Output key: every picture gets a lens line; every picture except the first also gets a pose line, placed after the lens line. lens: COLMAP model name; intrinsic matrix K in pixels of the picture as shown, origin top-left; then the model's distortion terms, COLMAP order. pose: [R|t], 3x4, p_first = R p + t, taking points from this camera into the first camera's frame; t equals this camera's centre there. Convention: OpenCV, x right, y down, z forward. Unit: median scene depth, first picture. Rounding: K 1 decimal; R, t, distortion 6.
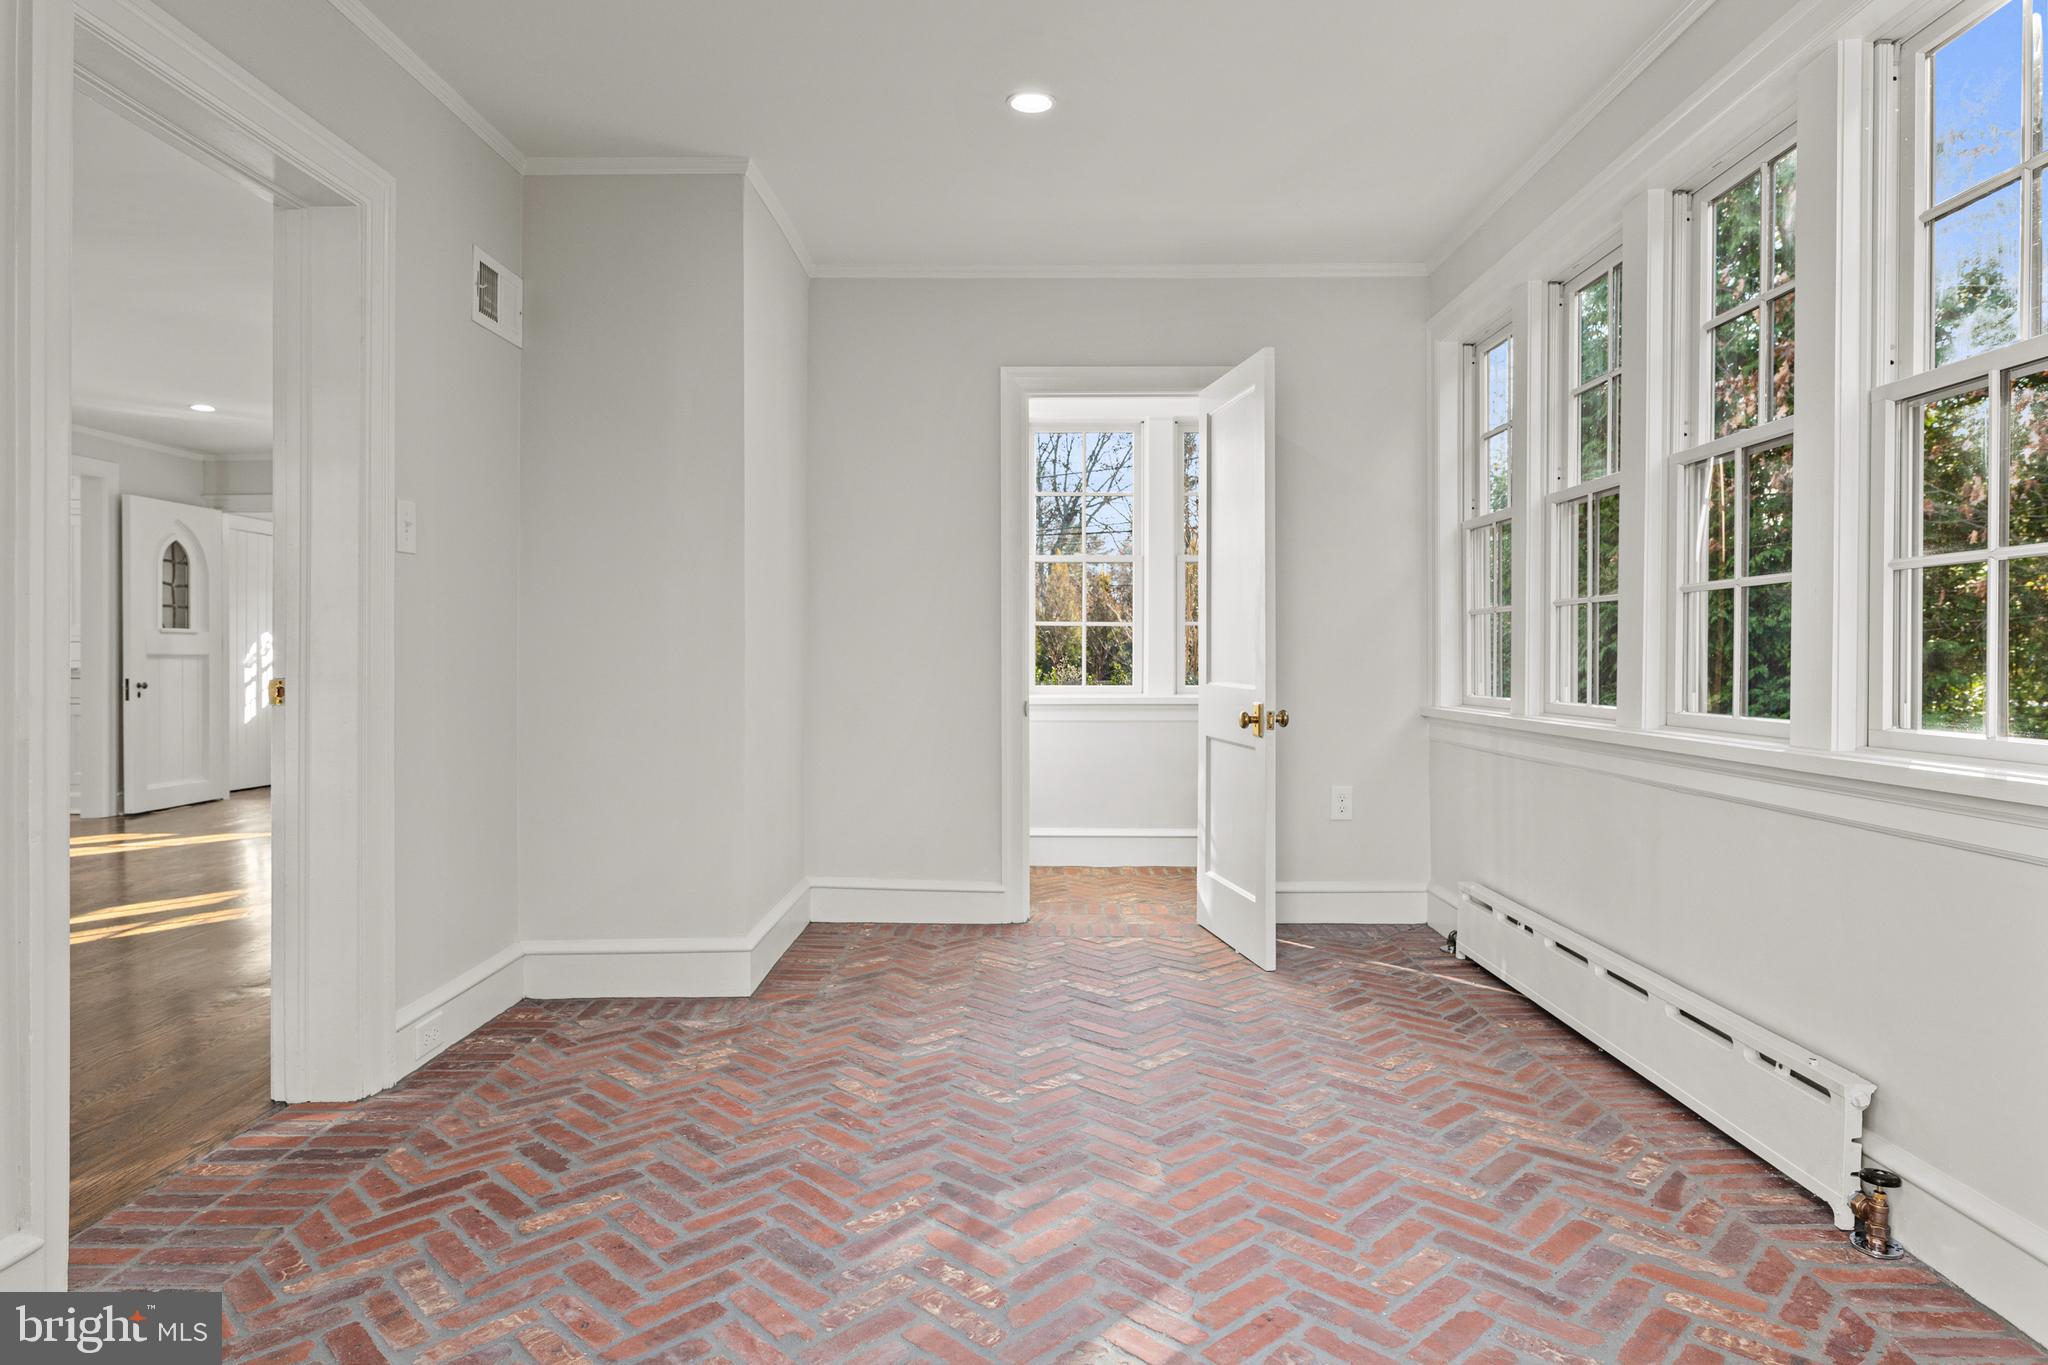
lens RADIAL K [[1112.8, 0, 1059.0], [0, 1112.8, 678.3], [0, 0, 1]] dist [0.003525, -0.000004]
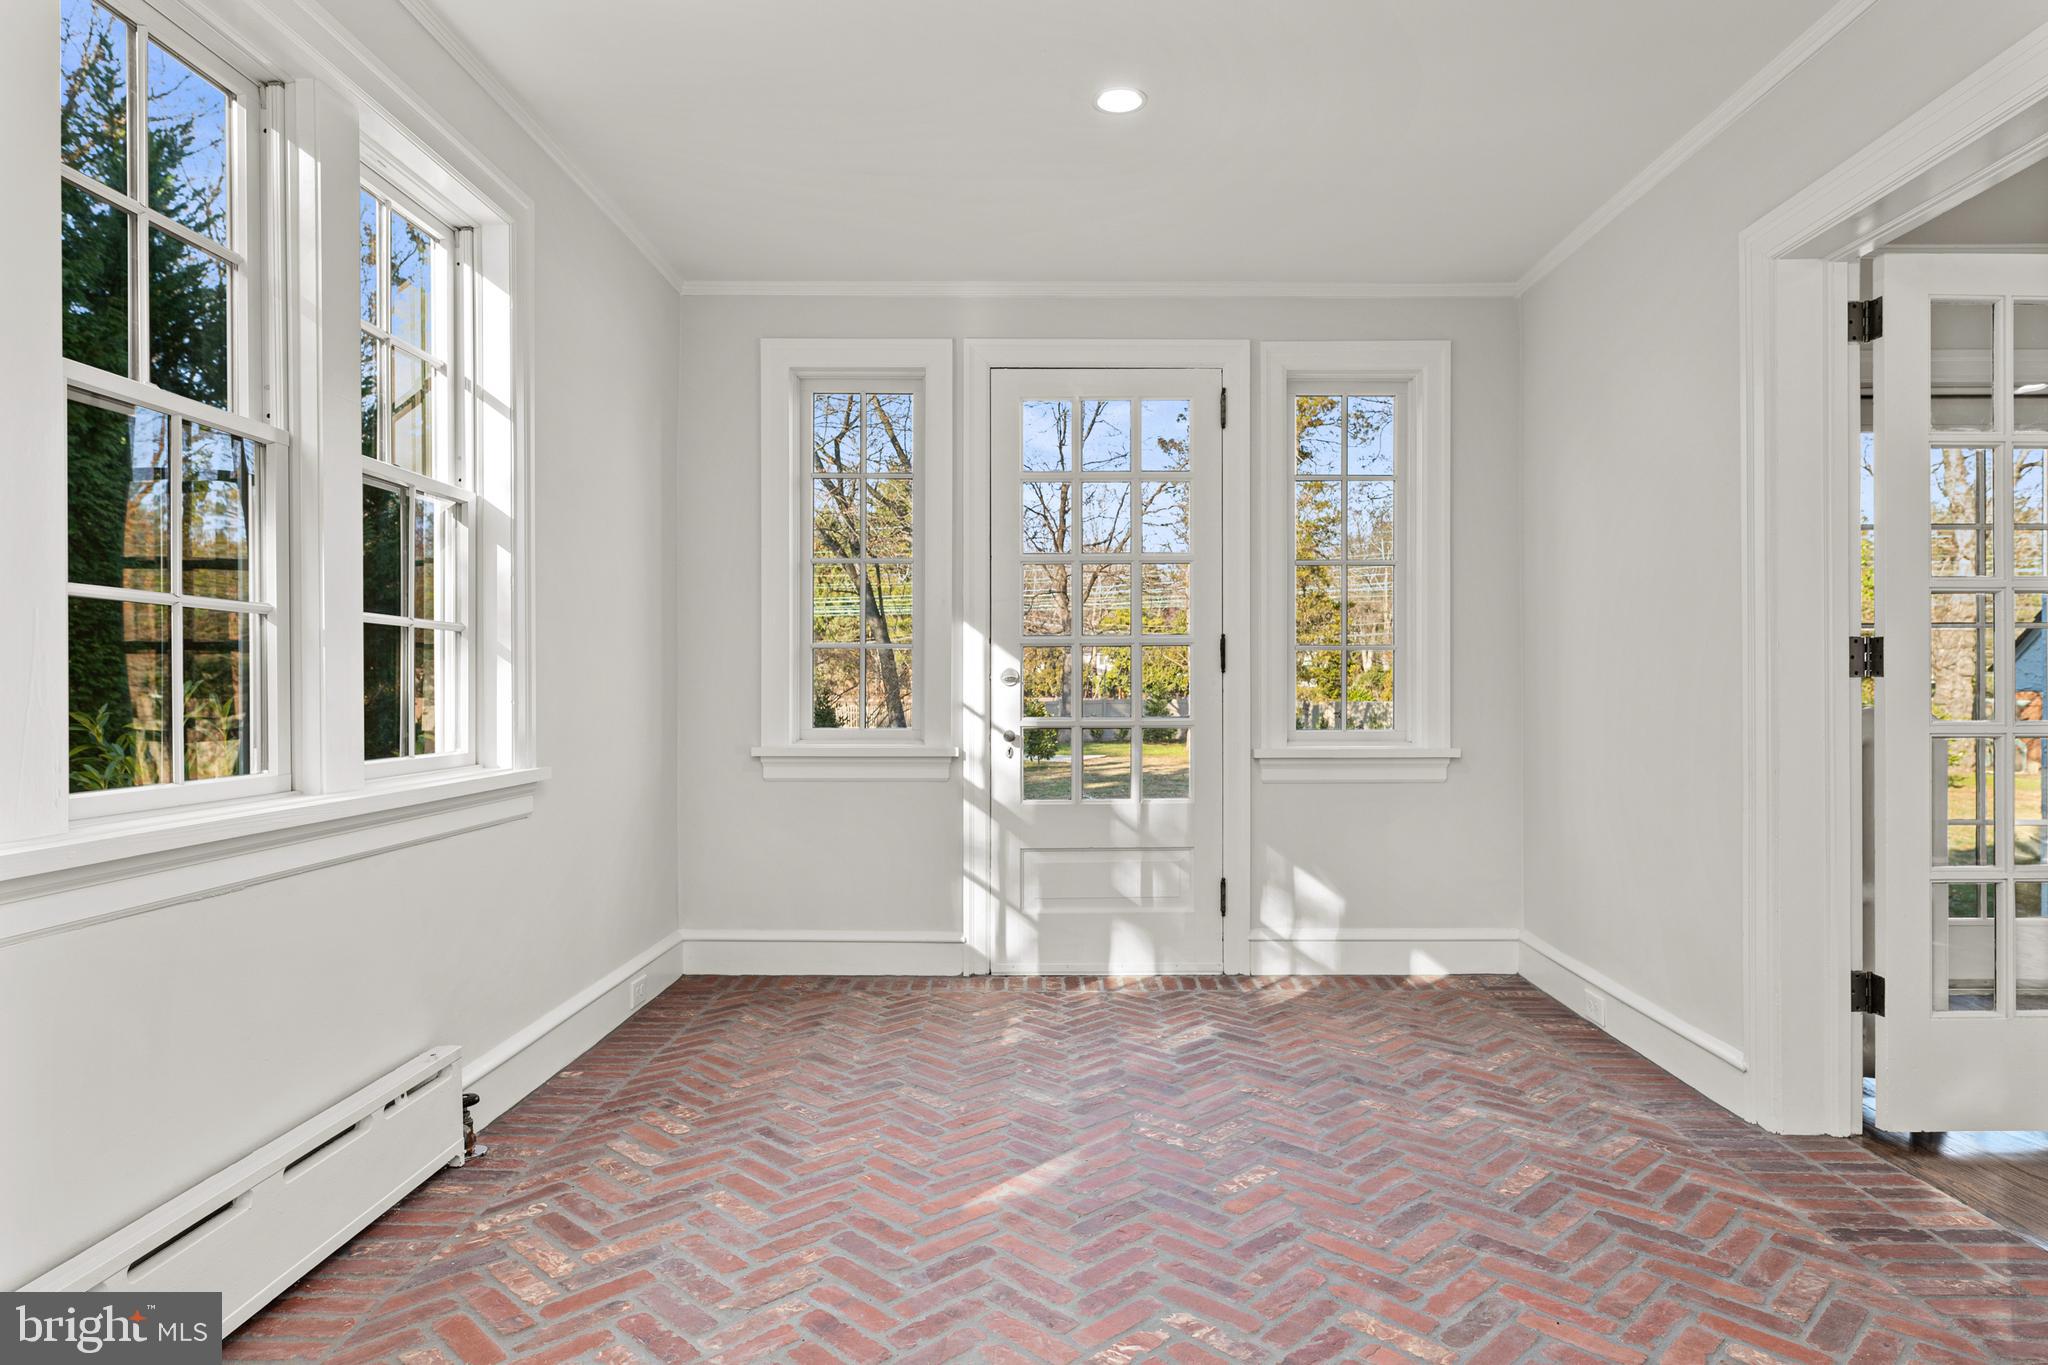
lens RADIAL K [[1112.8, 0, 1059.0], [0, 1112.8, 678.3], [0, 0, 1]] dist [0.003525, -0.000004]
pose [[-0.999803, 0.000982, 0.019842, 0.017717], [0.001252, 0.999907, 0.013613, -0.051207], [-0.019827, 0.013635, -0.999710, 1.975473]]
